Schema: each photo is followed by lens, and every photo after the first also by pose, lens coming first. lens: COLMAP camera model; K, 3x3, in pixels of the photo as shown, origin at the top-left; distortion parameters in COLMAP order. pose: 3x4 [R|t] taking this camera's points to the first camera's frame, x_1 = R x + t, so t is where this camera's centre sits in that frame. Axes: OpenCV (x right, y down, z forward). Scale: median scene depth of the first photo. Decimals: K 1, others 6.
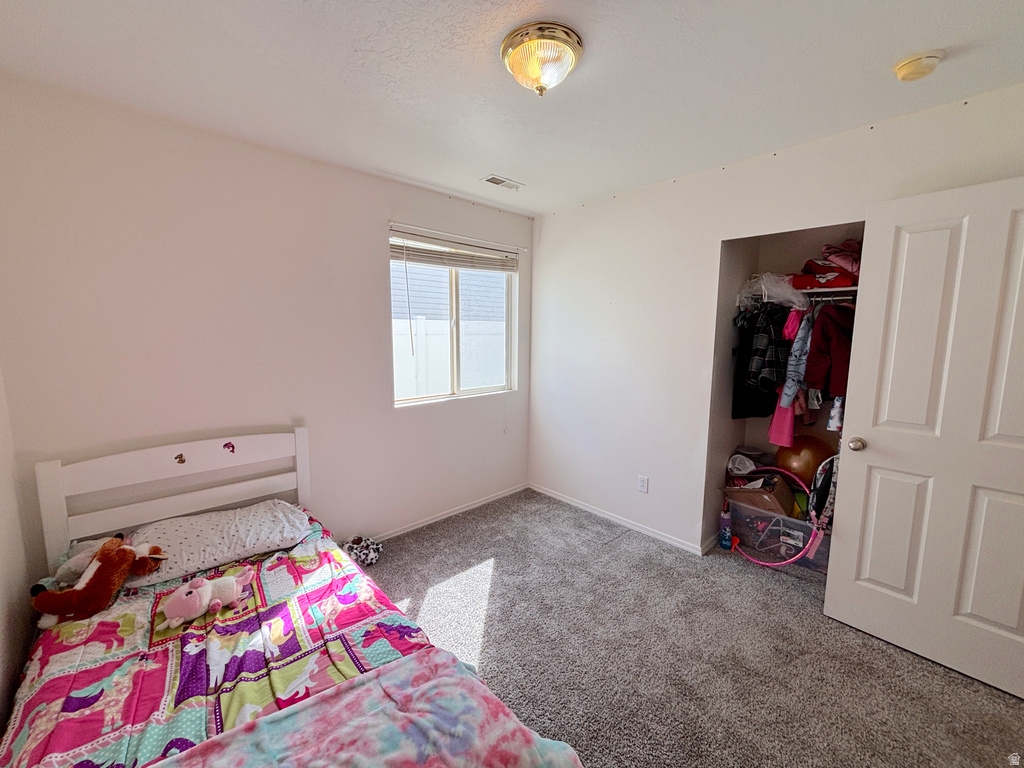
lens RADIAL K [[410.2, 0, 510.4], [0, 410.2, 383.5], [0, 0, 1]] dist [0.012003, 0.000158]
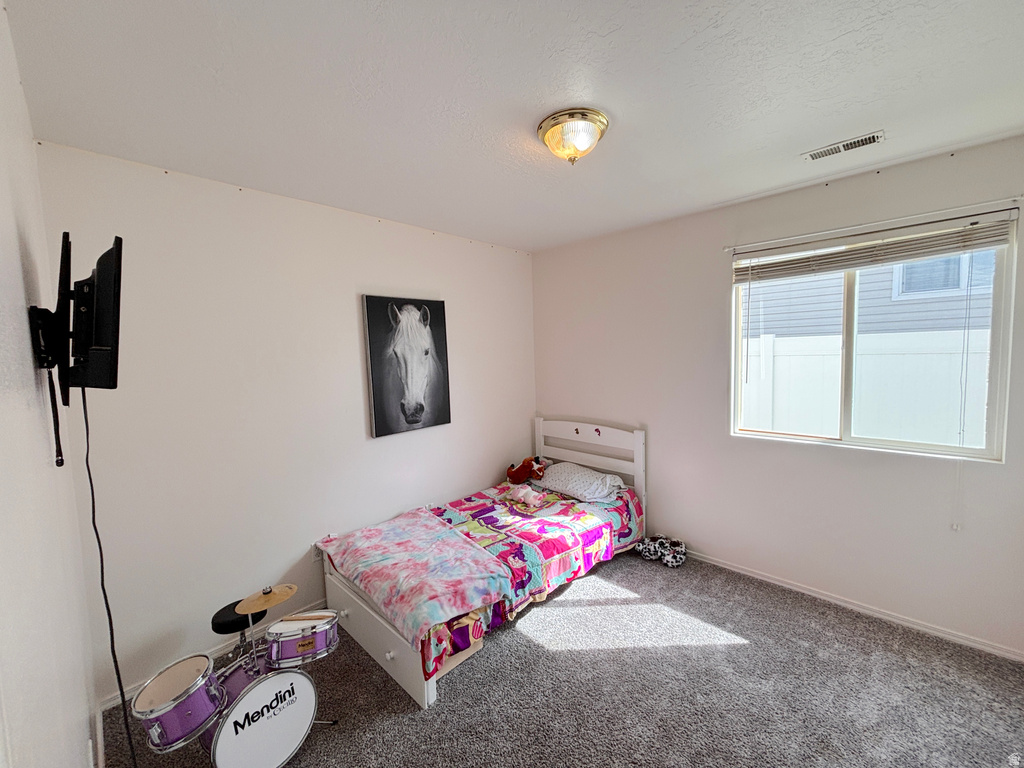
lens RADIAL K [[409.0, 0, 512.0], [0, 409.0, 384.0], [0, 0, 1]] dist [0.000759, -0.000034]
pose [[0.070577, 0.072916, -0.994838, 0.807150], [-0.101585, 0.992665, 0.065550, -0.092032], [0.992320, 0.096434, 0.077467, 0.515333]]
